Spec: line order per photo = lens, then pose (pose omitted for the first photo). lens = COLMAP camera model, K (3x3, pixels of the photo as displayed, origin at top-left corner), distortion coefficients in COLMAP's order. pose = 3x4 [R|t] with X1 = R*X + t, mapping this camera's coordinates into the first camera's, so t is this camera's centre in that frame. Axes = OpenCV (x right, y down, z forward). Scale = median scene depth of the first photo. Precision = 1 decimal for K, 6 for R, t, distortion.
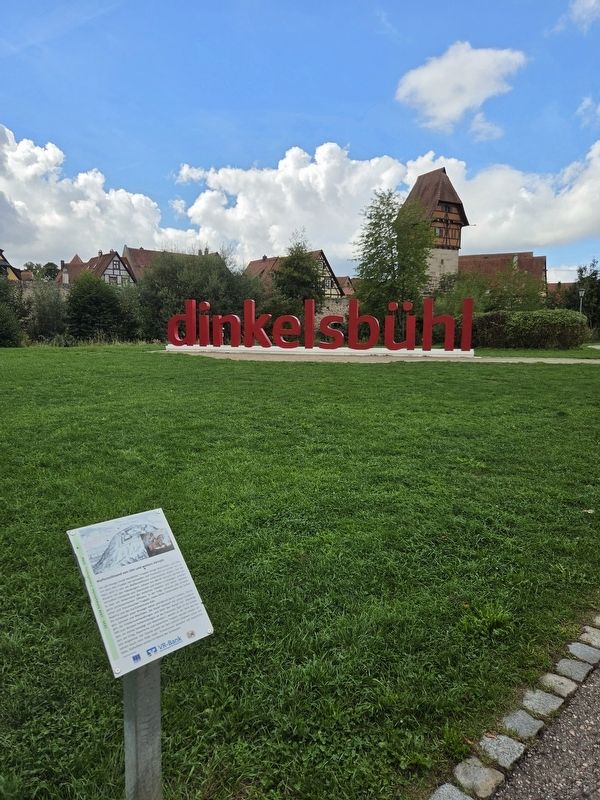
lens RADIAL K [[518.0, 0, 299.2], [0, 518.0, 410.9], [0, 0, 1]] dist [0.003048, 0.000461]
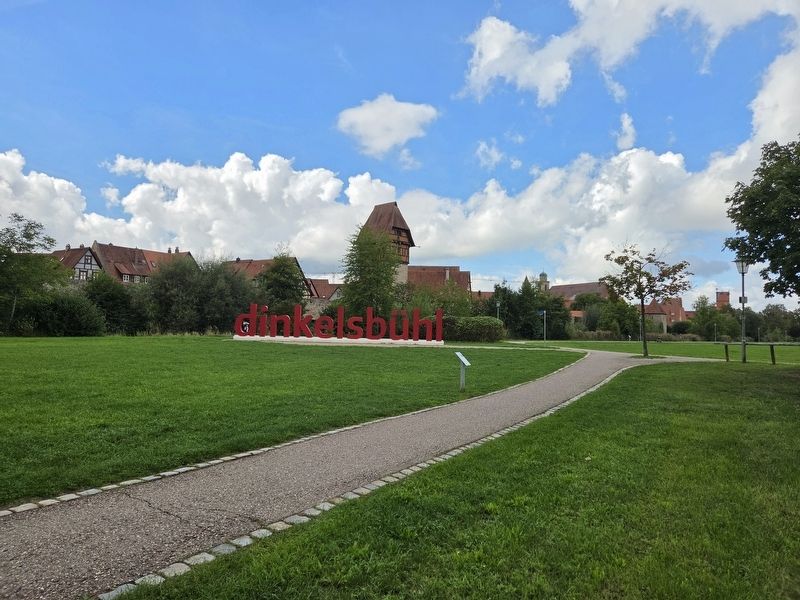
lens RADIAL K [[554.7, 0, 400.0], [0, 554.7, 300.0], [0, 0, 1]] dist [0.065439, -0.056631]
pose [[0.942383, 0.025154, 0.333588, -0.106451], [0.040678, 0.981154, -0.188899, 0.022228], [-0.332053, 0.191585, 0.923600, -0.155480]]
